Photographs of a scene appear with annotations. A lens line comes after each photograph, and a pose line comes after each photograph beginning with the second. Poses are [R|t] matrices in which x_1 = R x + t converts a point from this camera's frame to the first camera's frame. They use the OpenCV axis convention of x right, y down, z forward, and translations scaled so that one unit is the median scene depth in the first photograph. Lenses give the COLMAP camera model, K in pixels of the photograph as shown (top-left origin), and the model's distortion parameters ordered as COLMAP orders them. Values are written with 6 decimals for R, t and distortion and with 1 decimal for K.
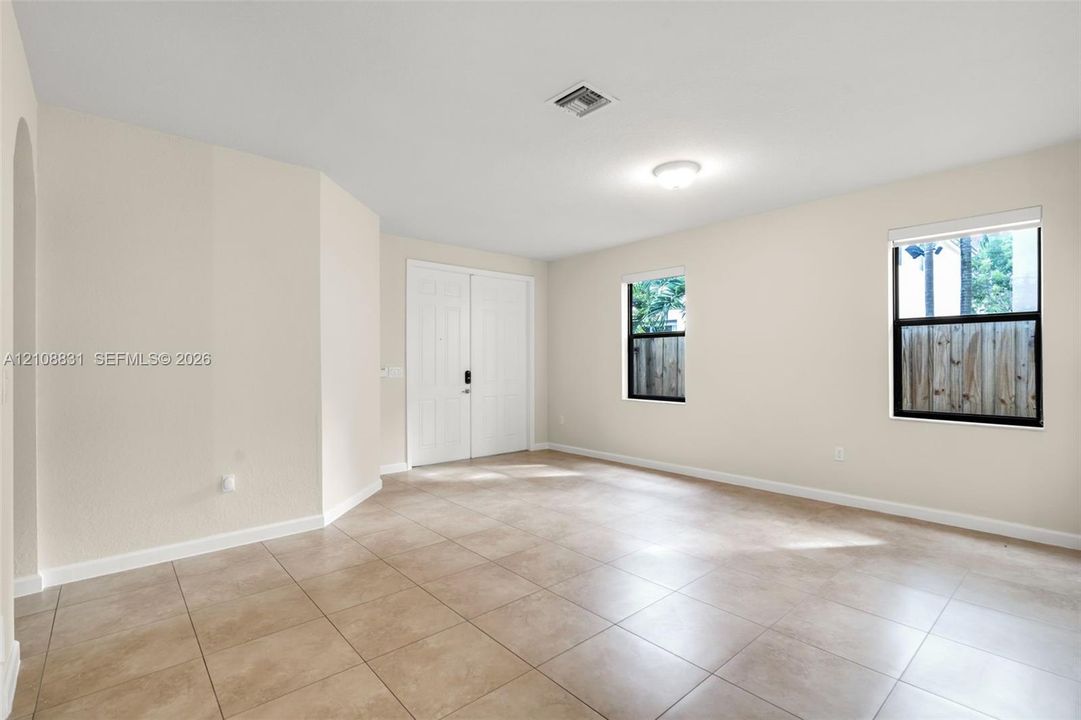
lens RADIAL K [[496.4, 0, 541.5], [0, 496.4, 365.2], [0, 0, 1]] dist [0.002465, 0.001172]
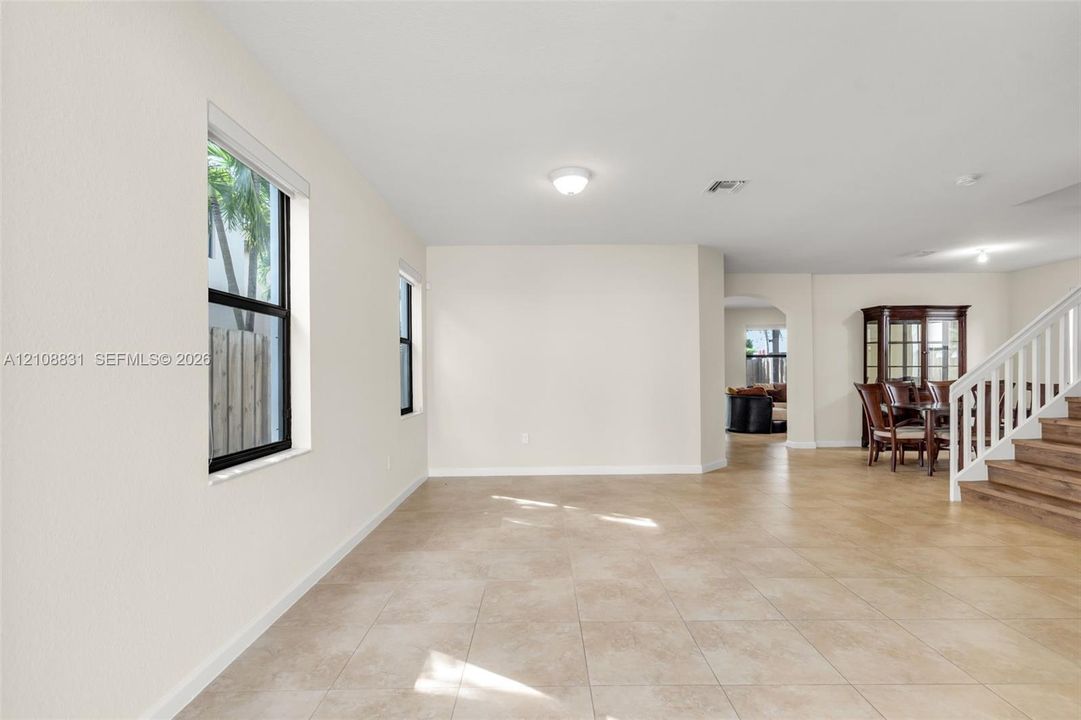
lens RADIAL K [[496.4, 0, 541.5], [0, 496.4, 365.2], [0, 0, 1]] dist [0.002465, 0.001172]
pose [[-0.747356, 0.021568, 0.664074, -0.370757], [0.015092, 0.999766, -0.015486, 0.003032], [-0.664253, -0.001551, -0.747507, 1.890347]]
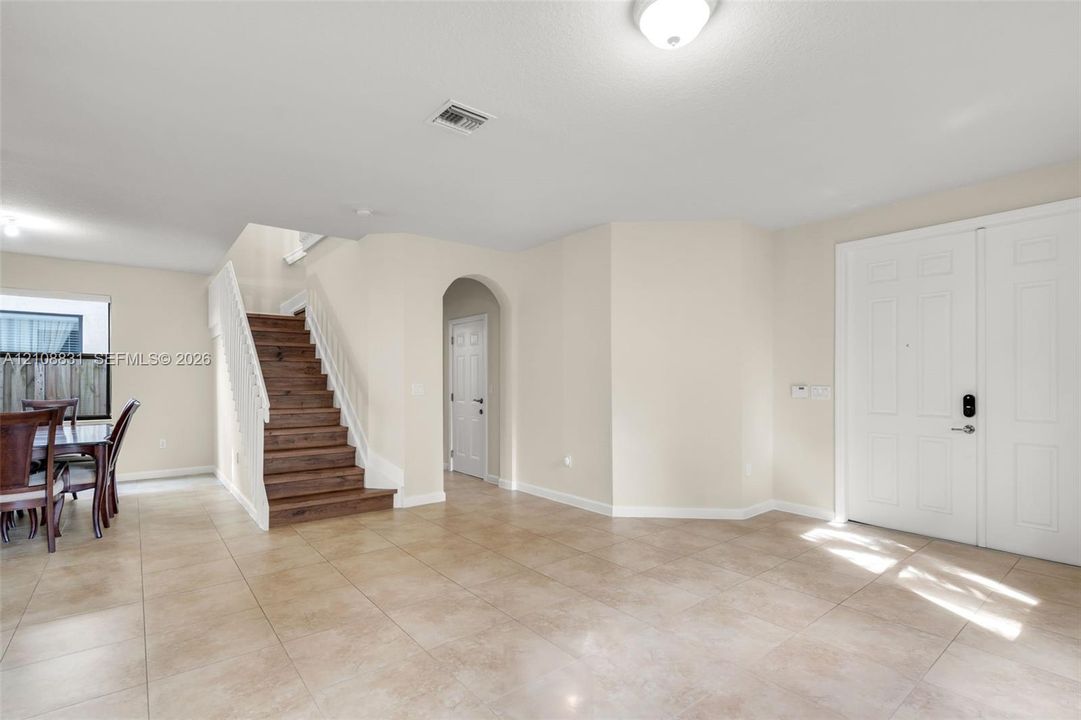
lens RADIAL K [[512.4, 0, 536.2], [0, 512.4, 380.7], [0, 0, 1]] dist [-0.000066, 0.000063]
pose [[-0.053081, 0.004298, -0.998581, 0.859314], [-0.003748, 0.999983, 0.004503, -0.010577], [0.998583, 0.003982, -0.053064, 0.927821]]
